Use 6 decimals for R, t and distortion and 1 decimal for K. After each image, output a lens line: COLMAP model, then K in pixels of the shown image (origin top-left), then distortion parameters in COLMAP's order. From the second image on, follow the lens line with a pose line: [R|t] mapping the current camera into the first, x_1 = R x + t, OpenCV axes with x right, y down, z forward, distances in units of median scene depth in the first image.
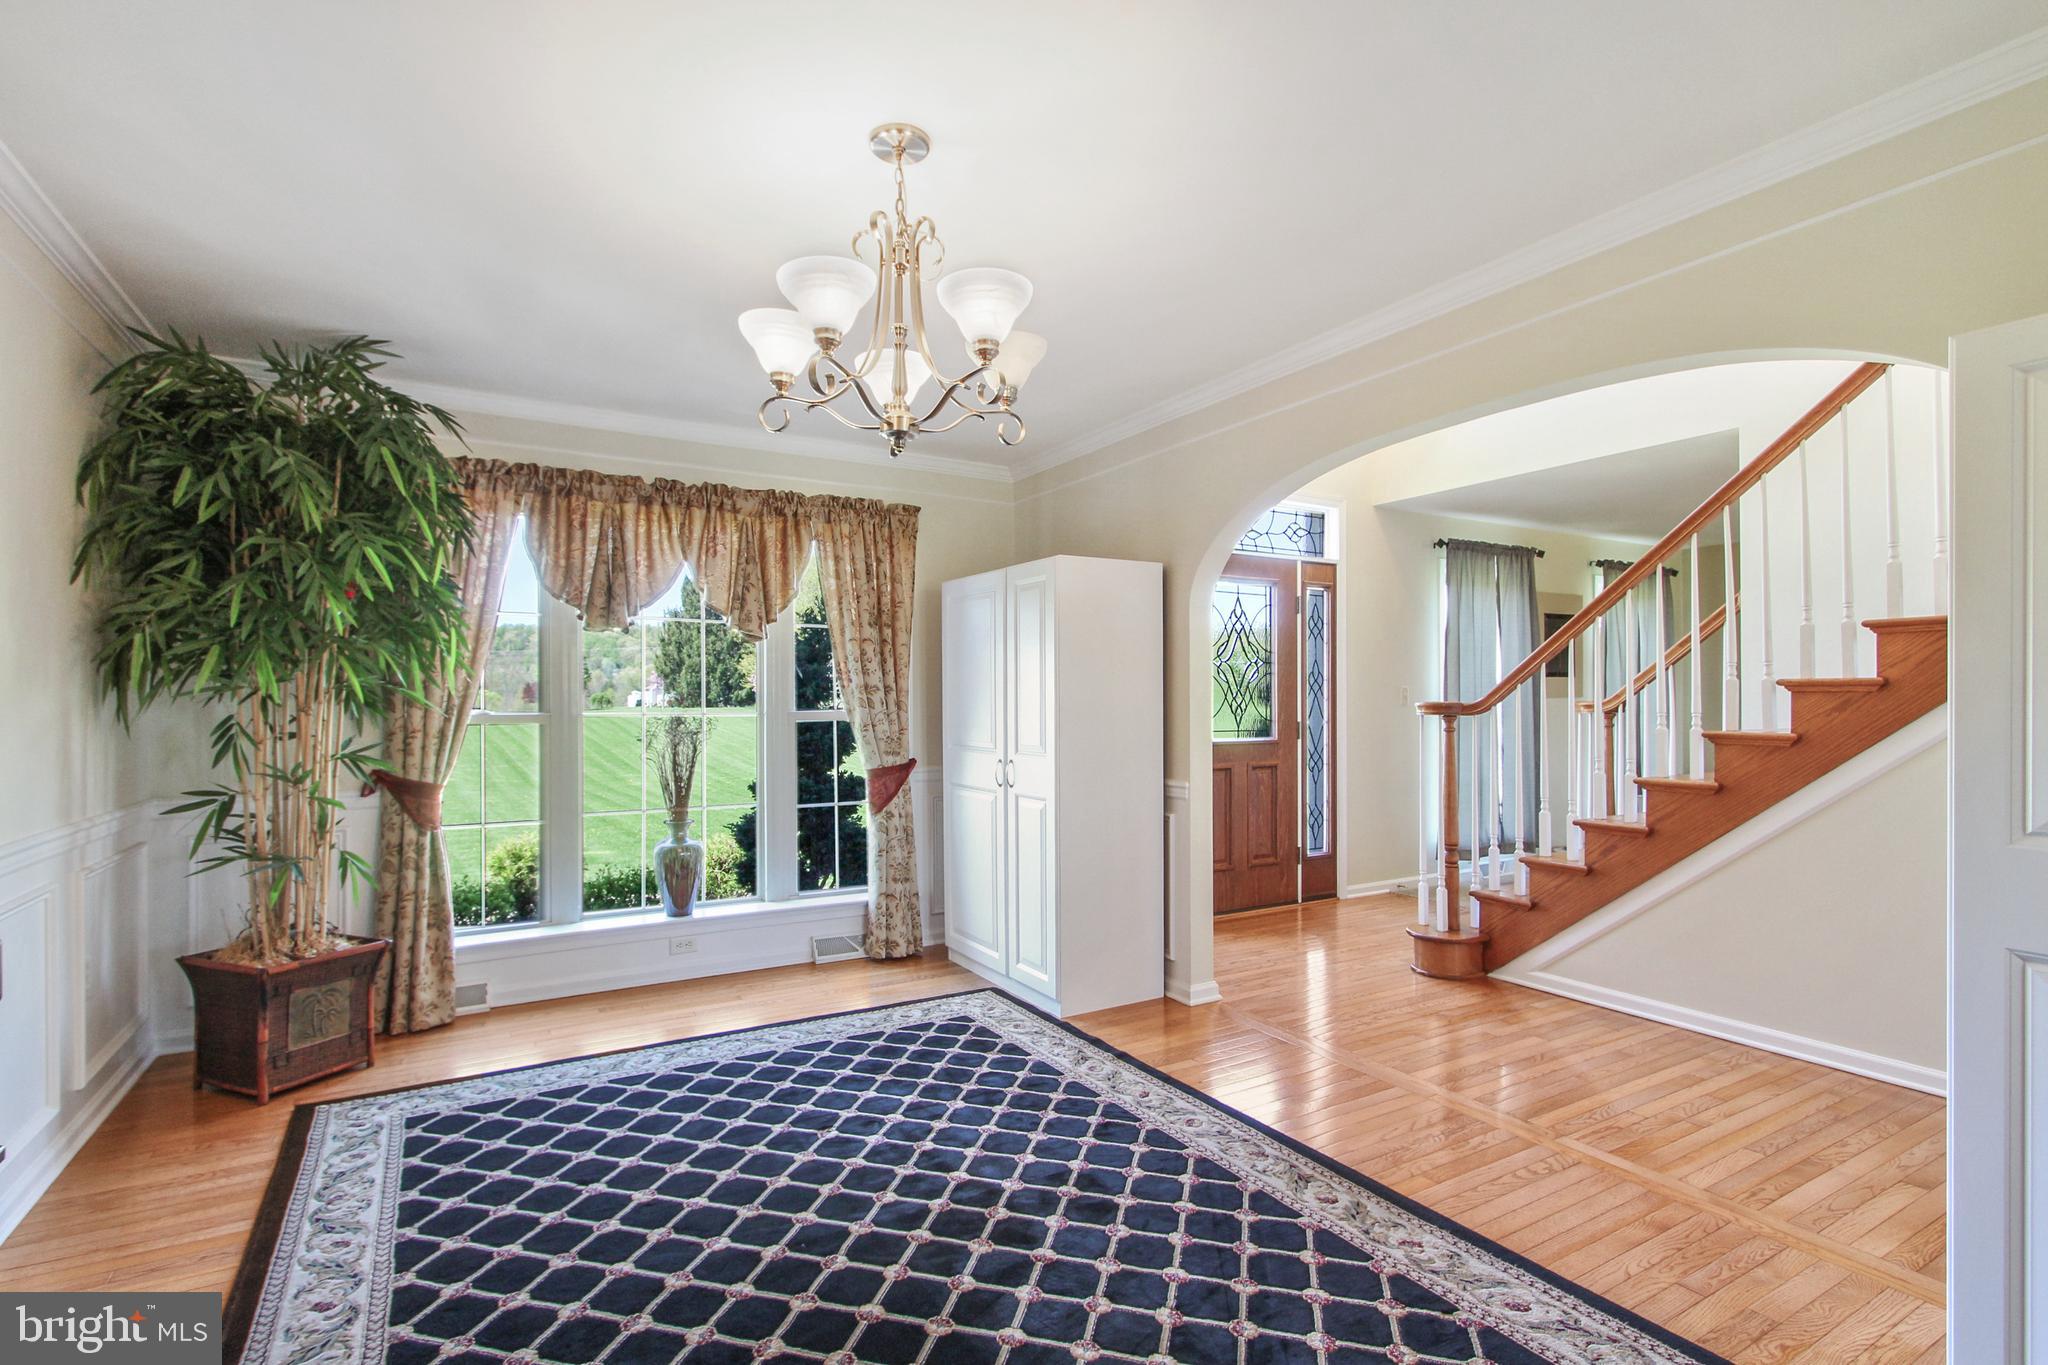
lens RADIAL K [[957.9, 0, 1018.8], [0, 957.9, 688.1], [0, 0, 1]] dist [0.012088, 0.000676]
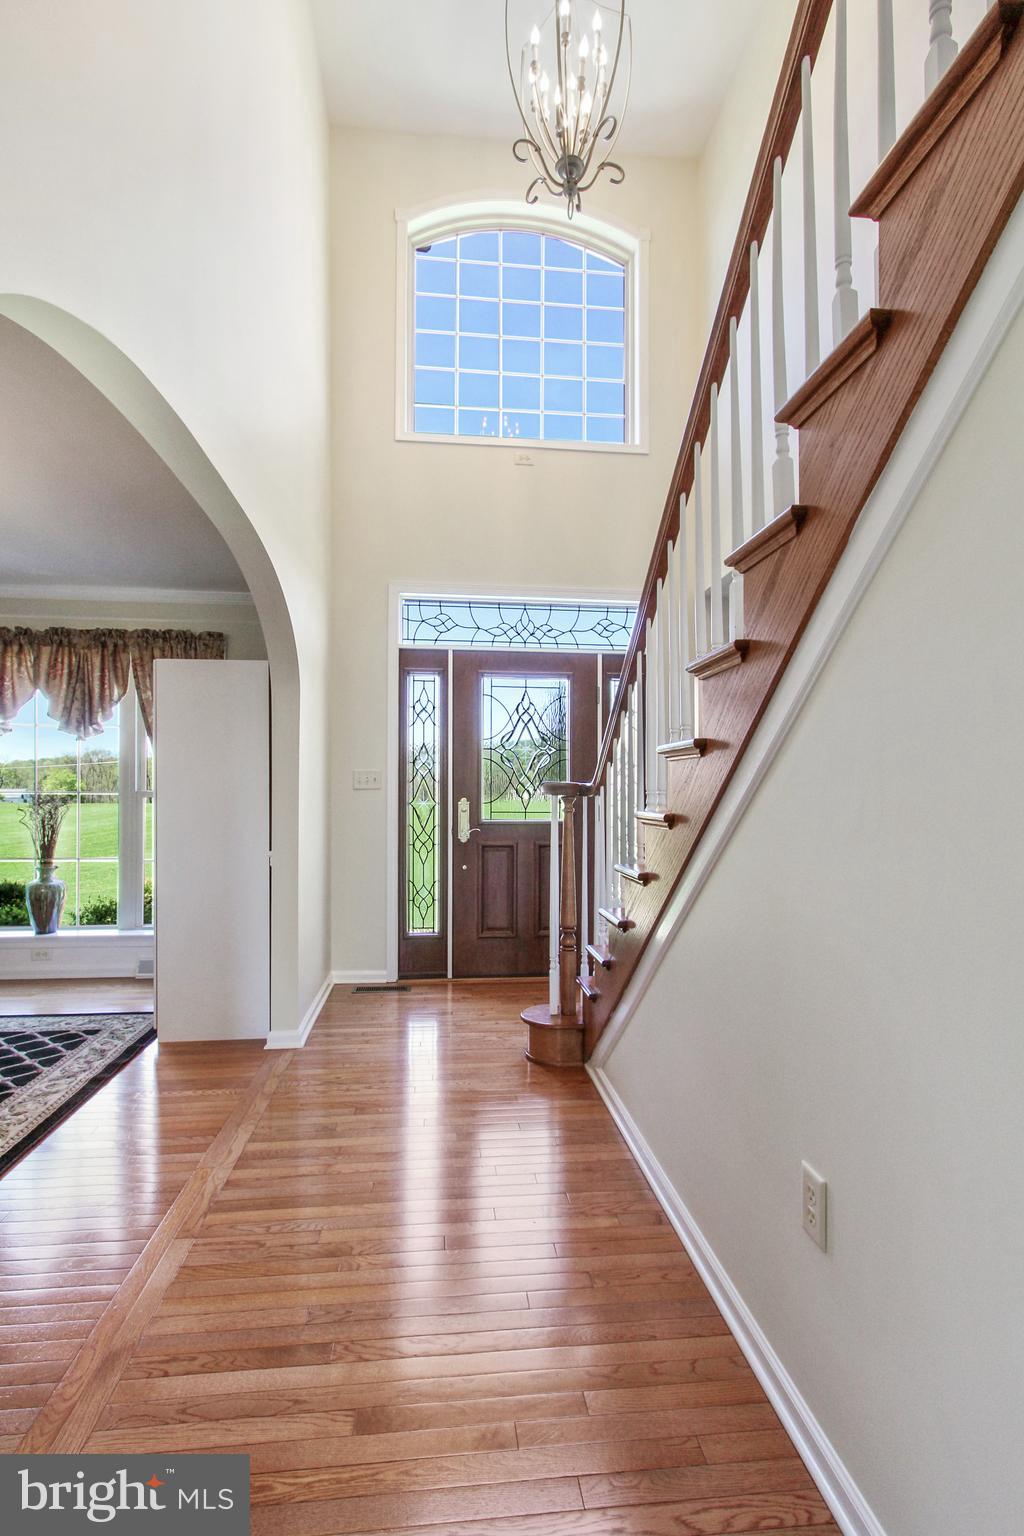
lens RADIAL K [[718.4, 0, 514.9], [0, 718.4, 782.5], [0, 0, 1]] dist [0.012088, 0.000676]
pose [[0.910681, -0.003198, -0.413099, 0.718203], [0.000551, 0.999979, -0.006528, 0.020639], [0.413111, 0.005718, 0.910663, 0.310579]]
